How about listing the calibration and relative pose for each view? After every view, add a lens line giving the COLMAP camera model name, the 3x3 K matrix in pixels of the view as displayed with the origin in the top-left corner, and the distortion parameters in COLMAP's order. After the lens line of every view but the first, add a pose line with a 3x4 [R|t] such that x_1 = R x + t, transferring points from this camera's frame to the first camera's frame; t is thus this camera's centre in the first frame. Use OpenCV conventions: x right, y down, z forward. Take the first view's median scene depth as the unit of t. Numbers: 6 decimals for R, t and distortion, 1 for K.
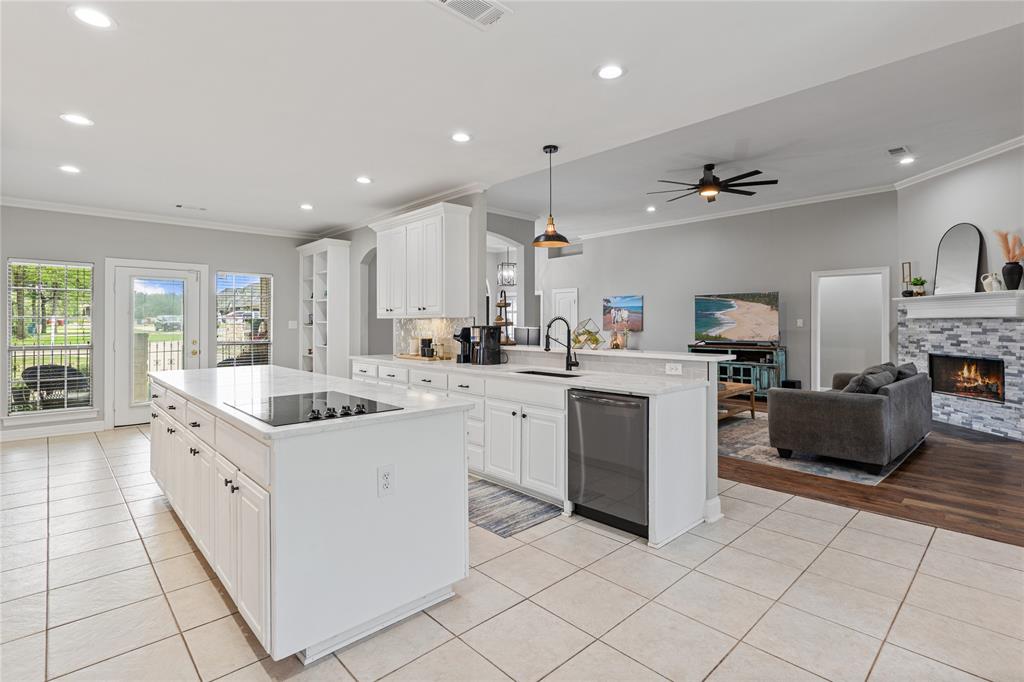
lens RADIAL K [[495.8, 0, 517.0], [0, 495.8, 313.5], [0, 0, 1]] dist [-0.002528, -0.000588]
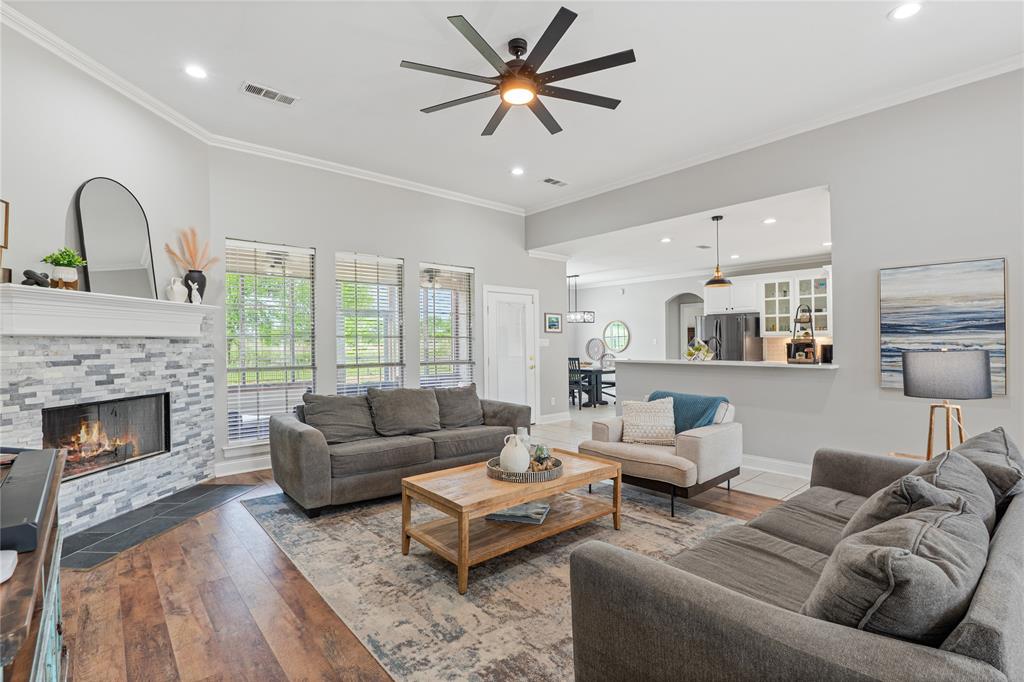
lens RADIAL K [[481.9, 0, 512.0], [0, 481.9, 341.0], [0, 0, 1]] dist [-0.002620, -0.000603]
pose [[-0.998400, 0.006524, 0.056168, 0.368342], [0.005340, 0.999761, -0.021193, 0.028398], [-0.056293, -0.020859, -0.998196, 1.498494]]
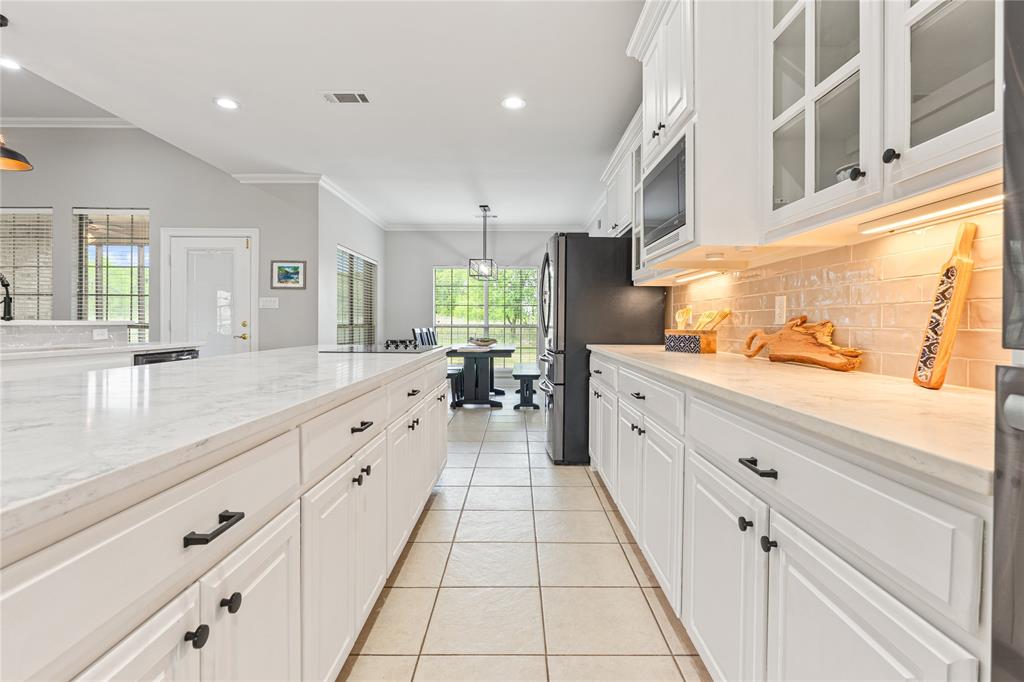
lens RADIAL K [[472.8, 0, 517.8], [0, 472.8, 325.9], [0, 0, 1]] dist [0.001714, 0.000238]
pose [[-0.717556, -0.009488, 0.696437, -0.529370], [-0.019436, 0.999791, -0.006404, 0.045326], [-0.696230, -0.018131, -0.717590, 0.609675]]
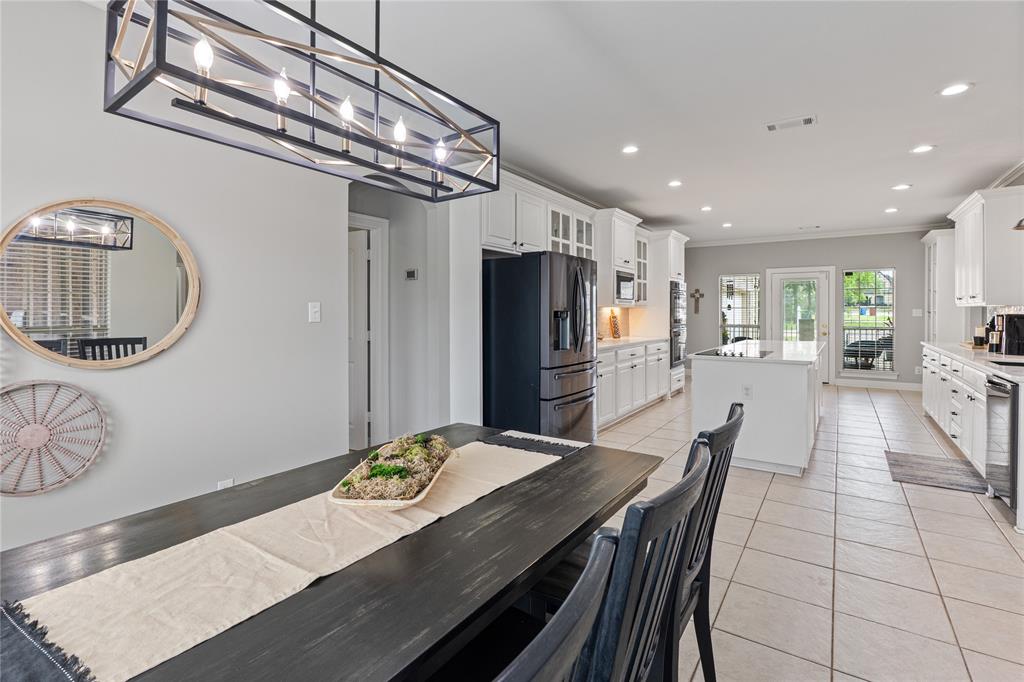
lens RADIAL K [[483.4, 0, 512.2], [0, 483.4, 314.4], [0, 0, 1]] dist [-0.003336, -0.000606]
pose [[0.209263, 0.005230, -0.977845, 0.465454], [0.019074, 0.999774, 0.009429, -0.000699], [0.977673, -0.020624, 0.209116, -0.083197]]
